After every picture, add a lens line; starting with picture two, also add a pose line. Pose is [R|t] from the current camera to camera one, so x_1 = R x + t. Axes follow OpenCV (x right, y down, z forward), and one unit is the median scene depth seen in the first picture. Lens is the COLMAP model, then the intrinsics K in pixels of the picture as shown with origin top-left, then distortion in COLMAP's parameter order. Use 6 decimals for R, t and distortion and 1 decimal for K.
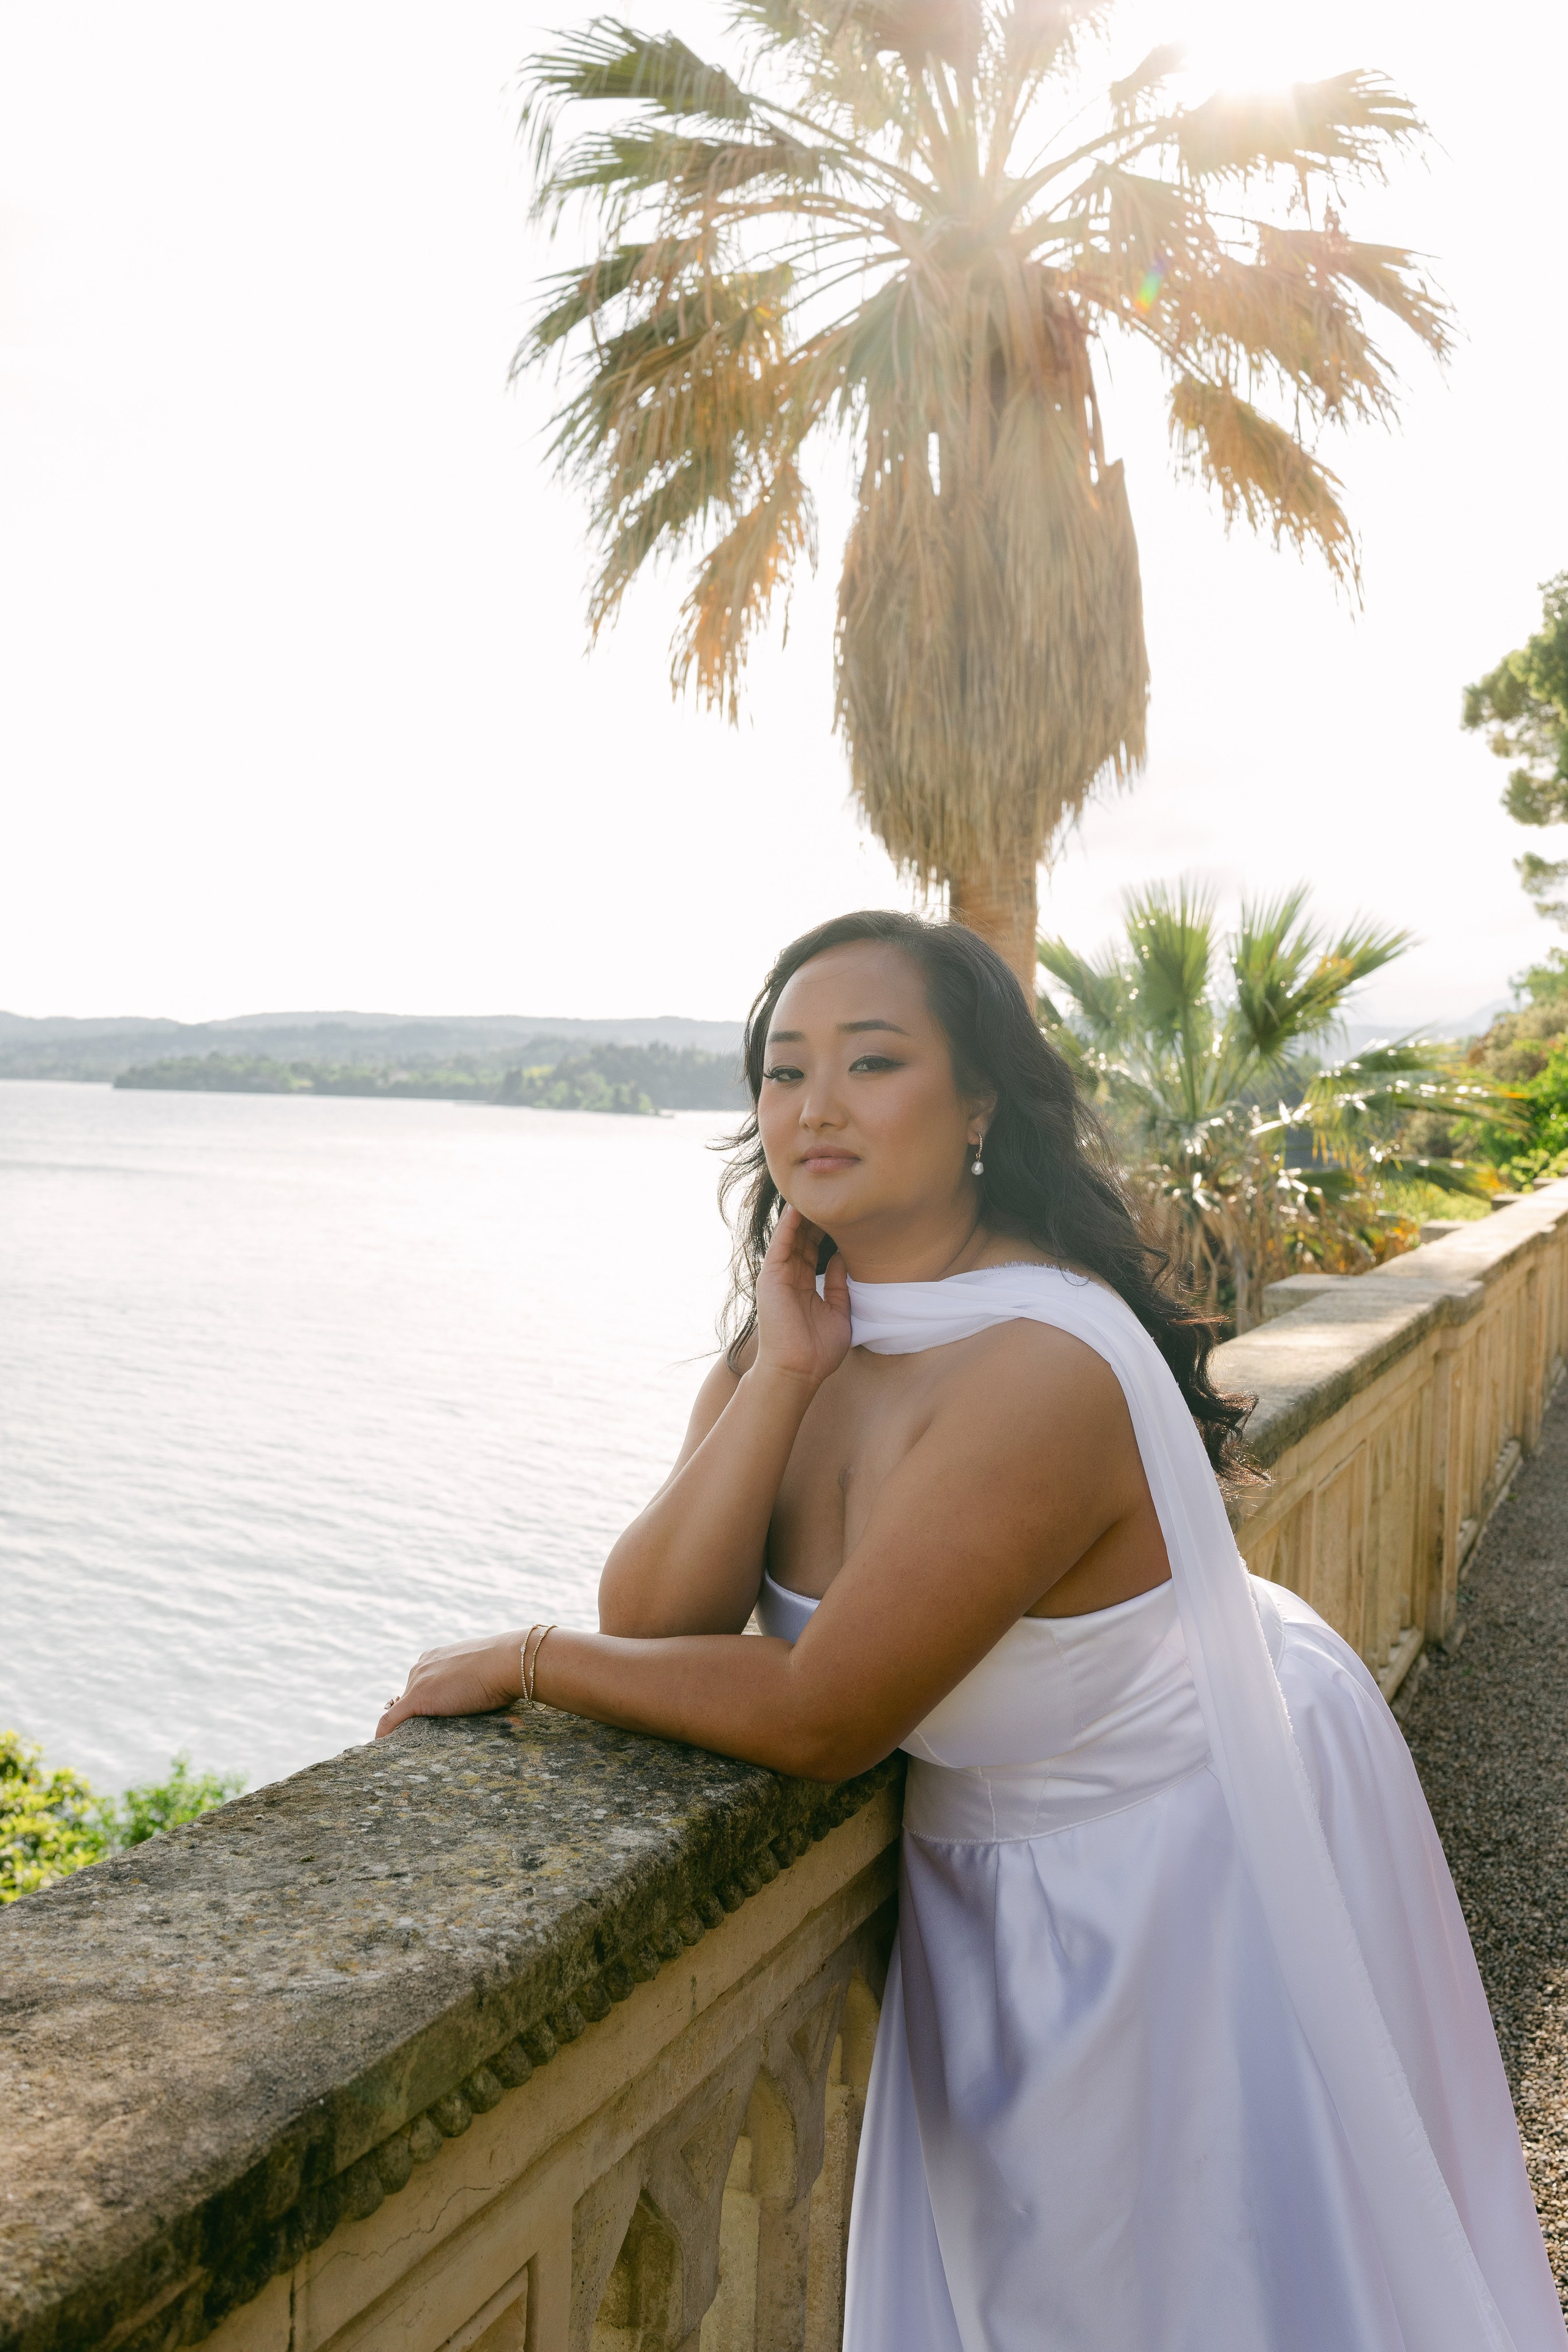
lens RADIAL K [[2307.3, 0, 774.4], [0, 2307.3, 1185.8], [0, 0, 1]] dist [0.013174, -0.035606]
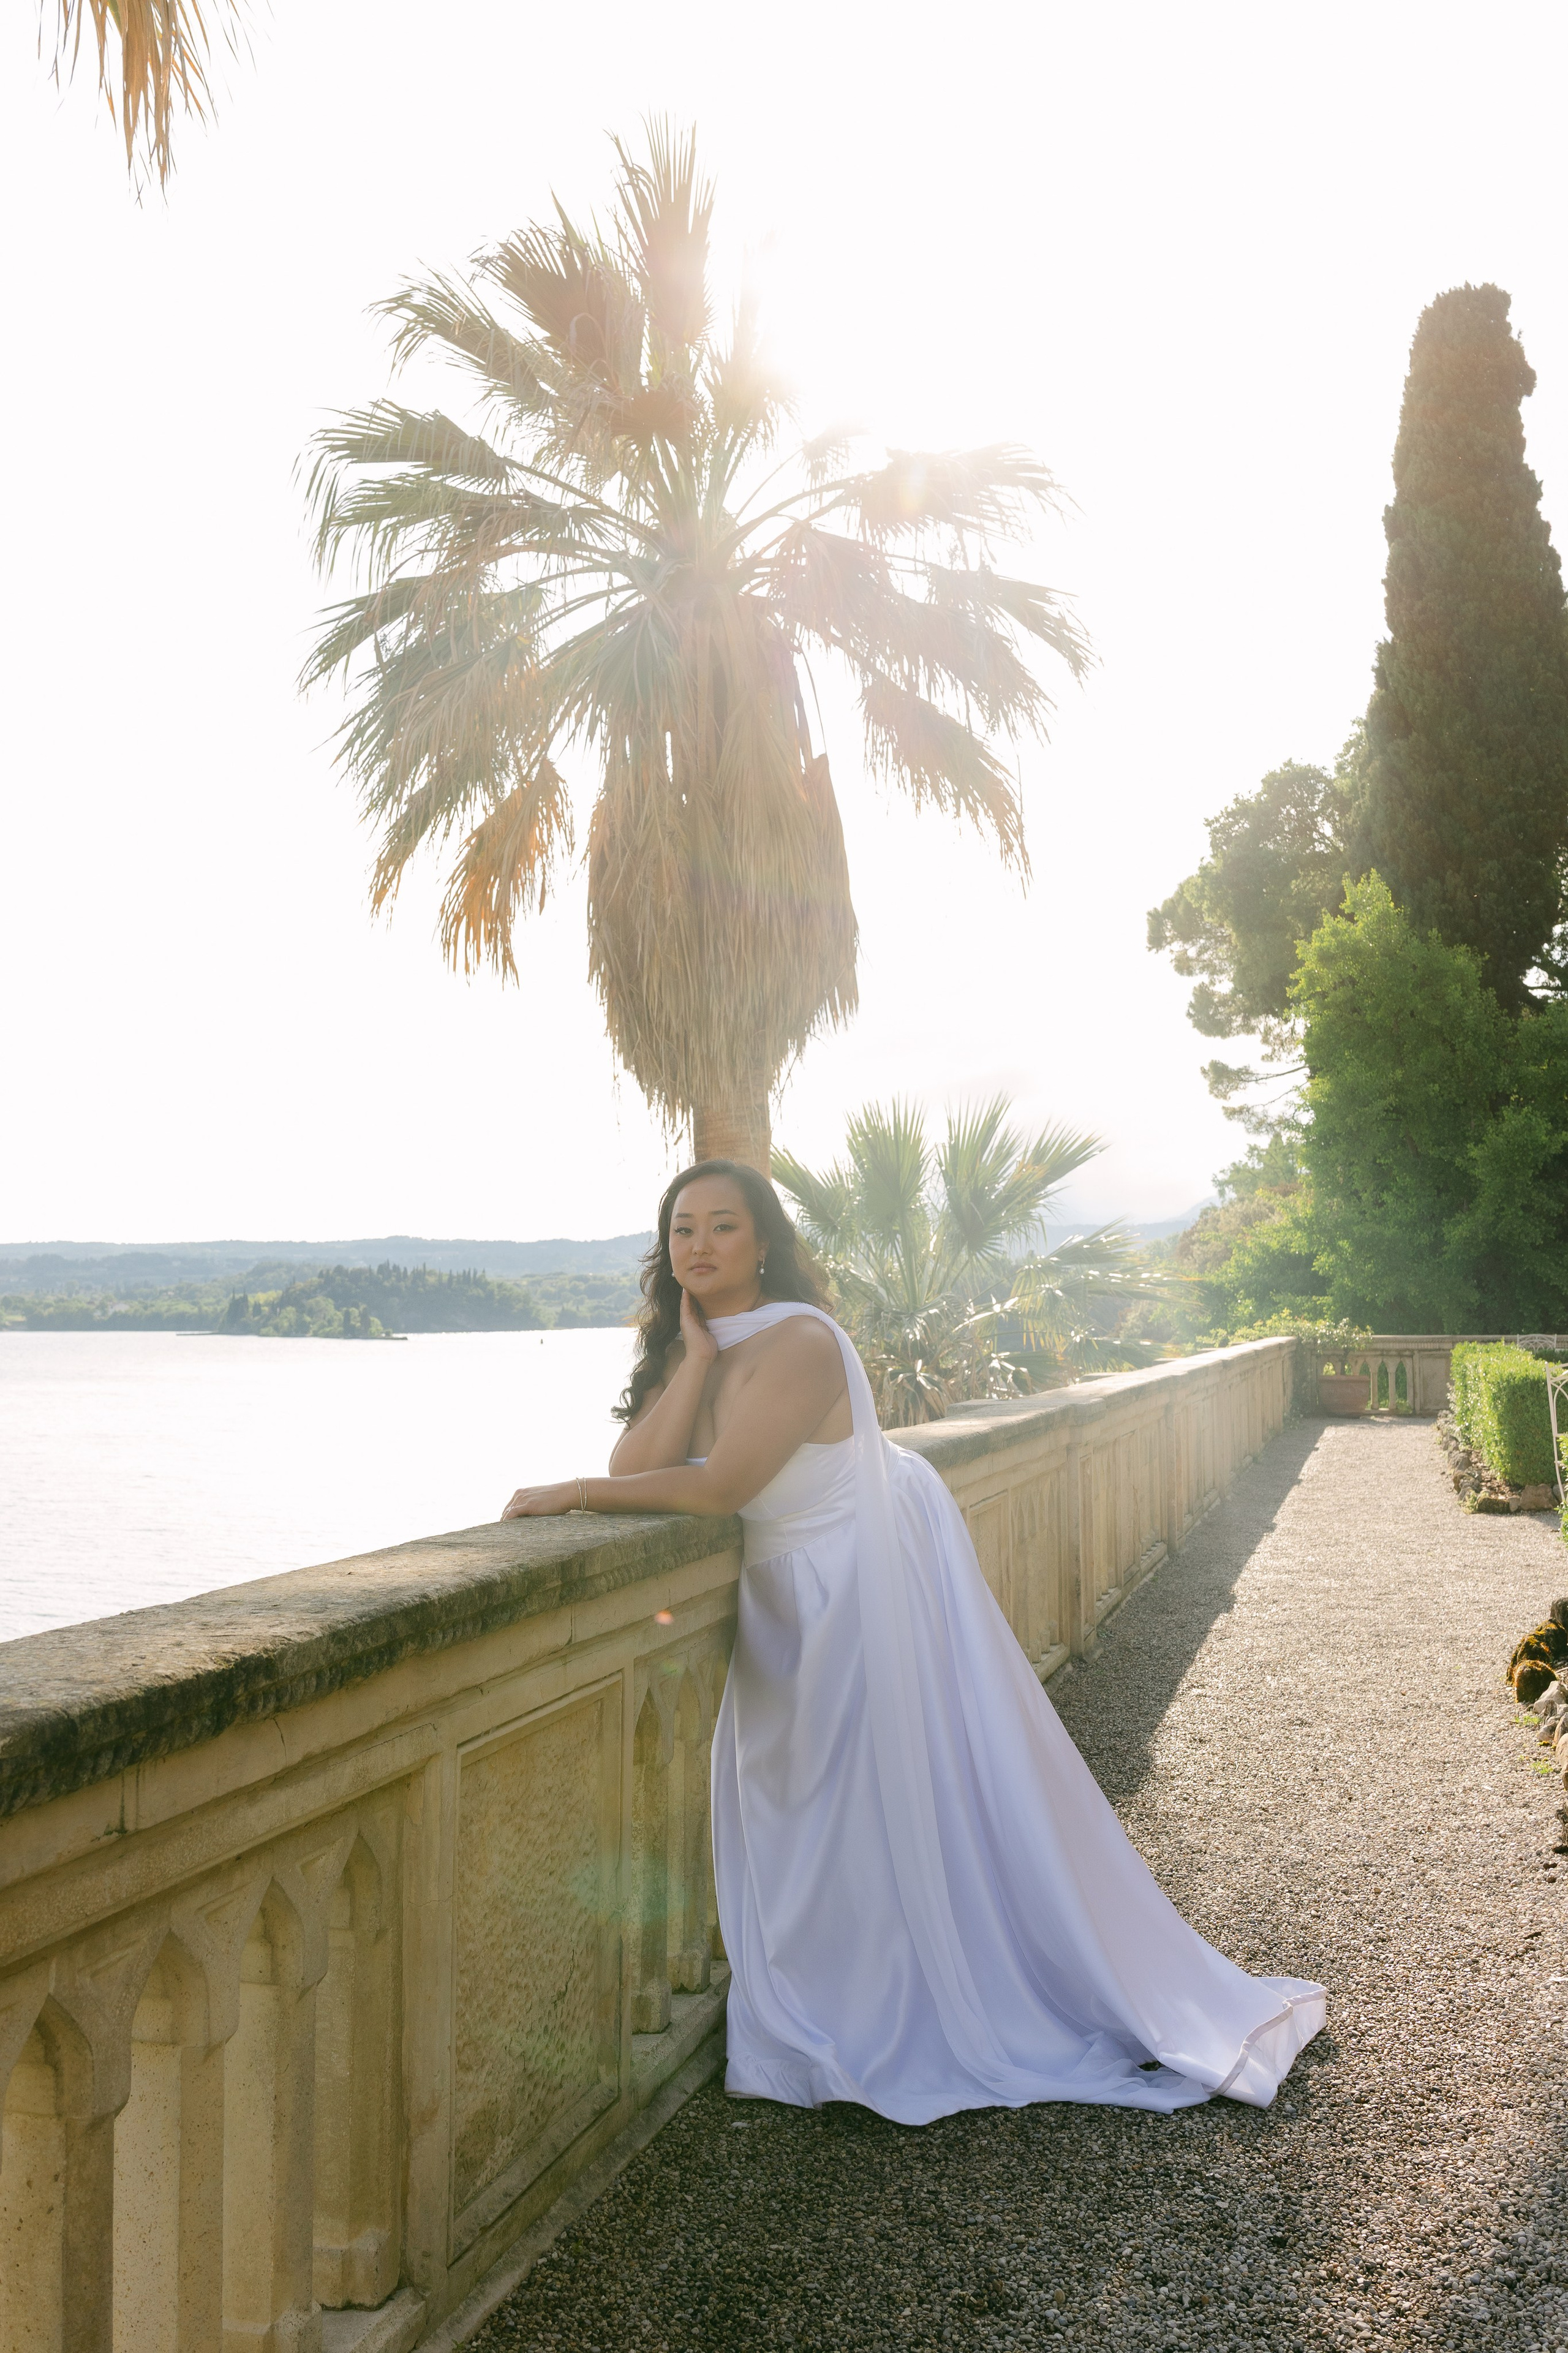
lens RADIAL K [[2308.1, 0, 774.4], [0, 2308.1, 1186.3], [0, 0, 1]] dist [0.013174, -0.035606]
pose [[0.992864, -0.027882, 0.115948, -0.019755], [0.038438, 0.995215, -0.089829, 0.013293], [-0.112889, 0.093644, 0.989185, -0.152023]]
